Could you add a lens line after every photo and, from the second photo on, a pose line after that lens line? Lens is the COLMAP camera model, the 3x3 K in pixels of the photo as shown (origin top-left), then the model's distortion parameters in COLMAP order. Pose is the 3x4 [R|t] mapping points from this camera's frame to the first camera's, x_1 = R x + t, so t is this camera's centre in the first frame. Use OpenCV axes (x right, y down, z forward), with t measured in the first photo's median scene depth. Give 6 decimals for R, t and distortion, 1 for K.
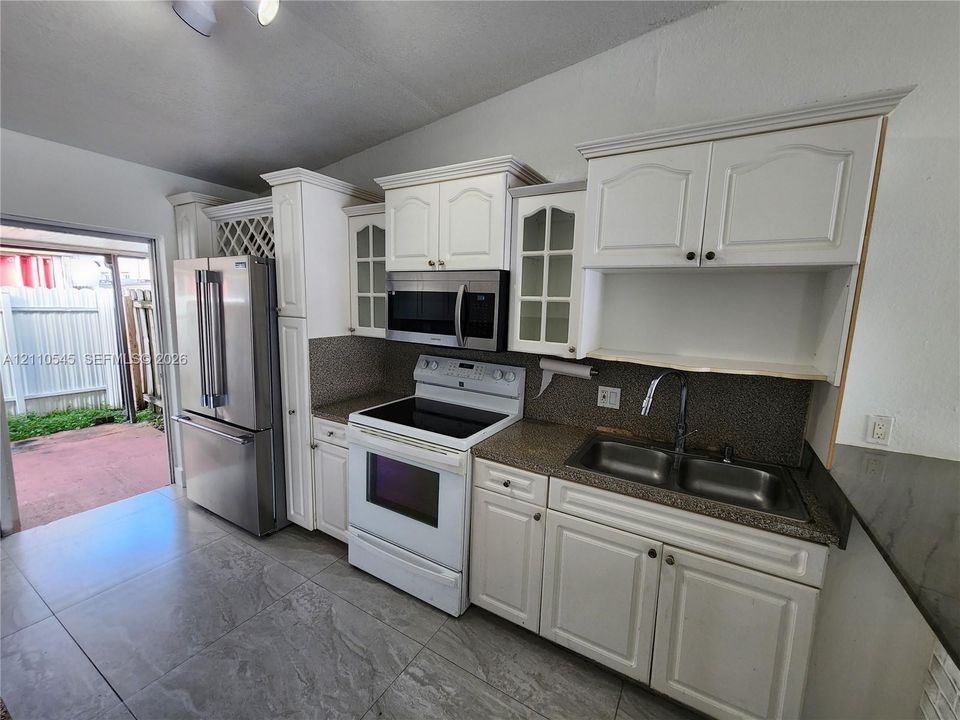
lens RADIAL K [[392.1, 0, 483.0], [0, 392.1, 358.6], [0, 0, 1]] dist [0.007698, -0.003260]
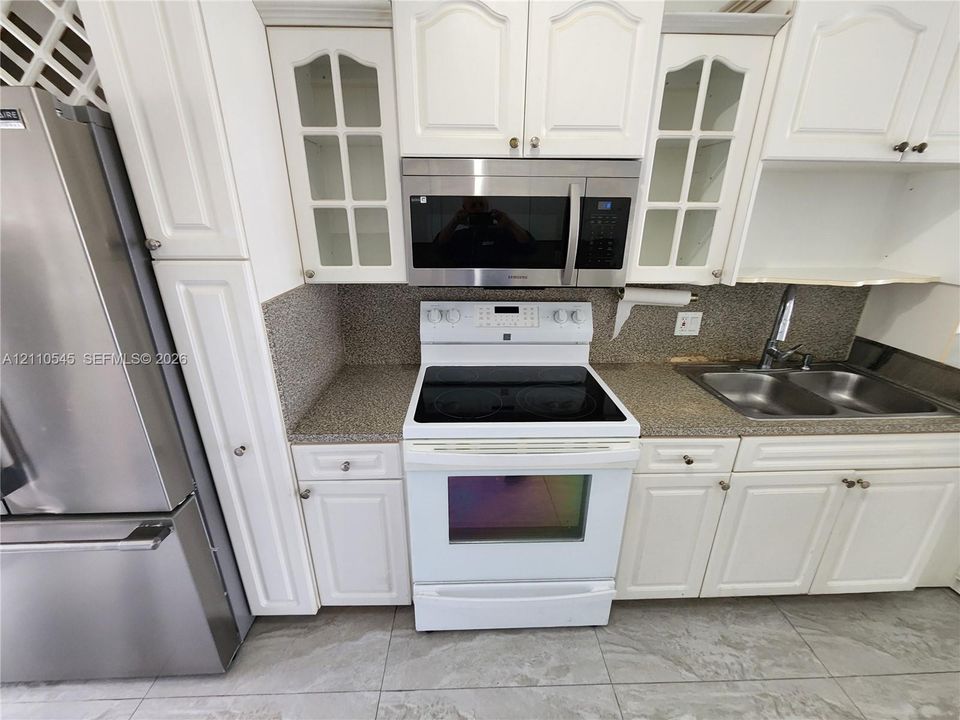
lens RADIAL K [[392.1, 0, 477.0], [0, 392.1, 359.1], [0, 0, 1]] dist [0.007698, -0.003260]
pose [[0.848722, -0.208714, 0.485911, -0.520622], [0.096042, 0.964378, 0.246479, -0.086362], [-0.520045, -0.162524, 0.838534, 0.498526]]
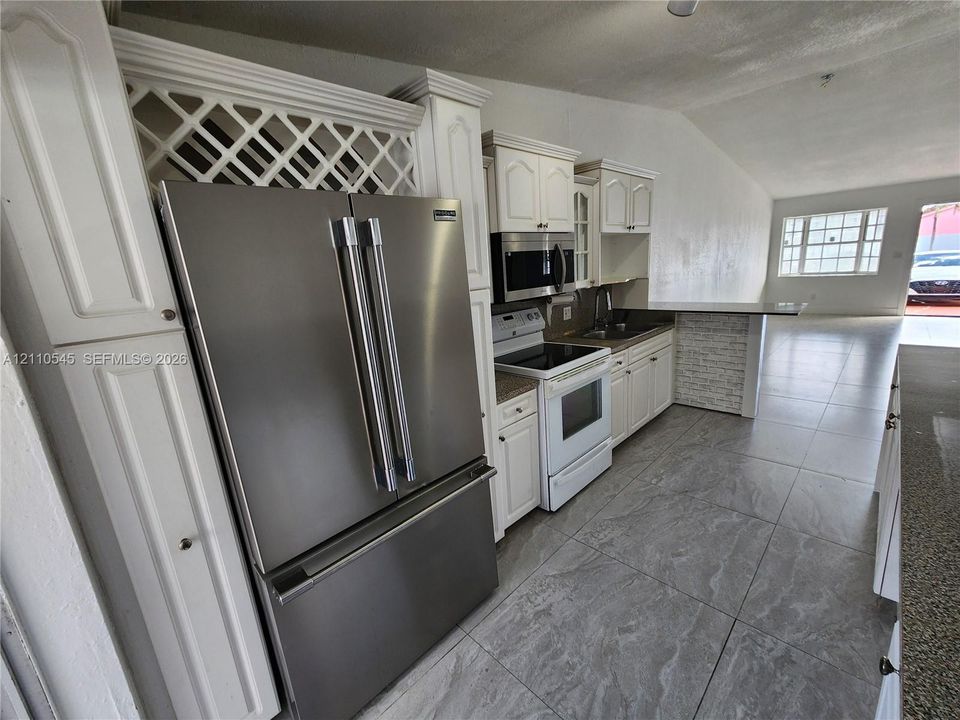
lens RADIAL K [[392.1, 0, 474.0], [0, 392.1, 361.4], [0, 0, 1]] dist [0.007698, -0.003260]
pose [[0.273278, -0.276824, 0.921242, -1.366435], [0.222929, 0.949850, 0.219291, -0.159046], [-0.935747, 0.145444, 0.321285, 0.866329]]
